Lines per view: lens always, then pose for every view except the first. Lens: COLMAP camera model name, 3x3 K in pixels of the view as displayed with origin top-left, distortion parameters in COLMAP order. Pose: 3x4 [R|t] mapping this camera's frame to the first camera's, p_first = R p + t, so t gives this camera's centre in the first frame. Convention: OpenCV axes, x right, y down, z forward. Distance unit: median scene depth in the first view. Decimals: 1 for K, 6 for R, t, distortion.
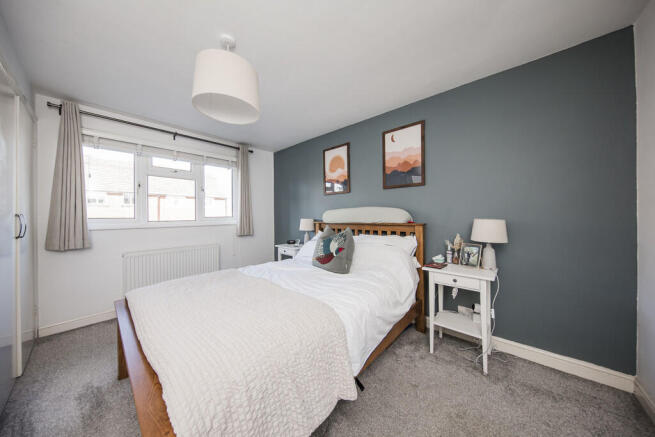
lens RADIAL K [[217.2, 0, 329.4], [0, 217.2, 216.2], [0, 0, 1]] dist [-0.000734, -0.000032]
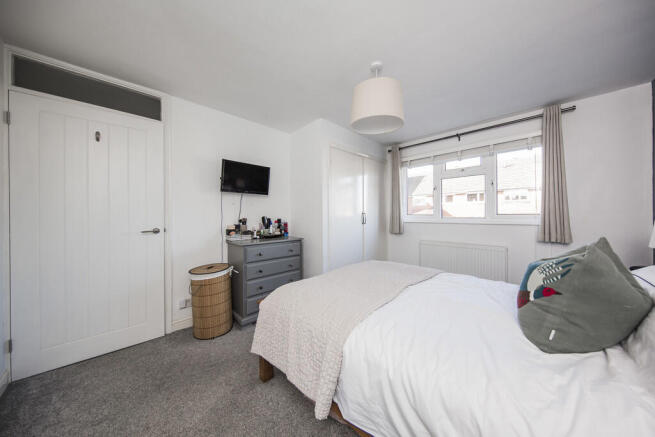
lens RADIAL K [[217.2, 0, 329.6], [0, 217.2, 215.2], [0, 0, 1]] dist [-0.000734, -0.000032]
pose [[-0.055894, 0.010693, -0.998379, 0.374180], [0.008951, 0.999908, 0.010208, -0.006462], [0.998397, -0.008366, -0.055984, 0.425052]]
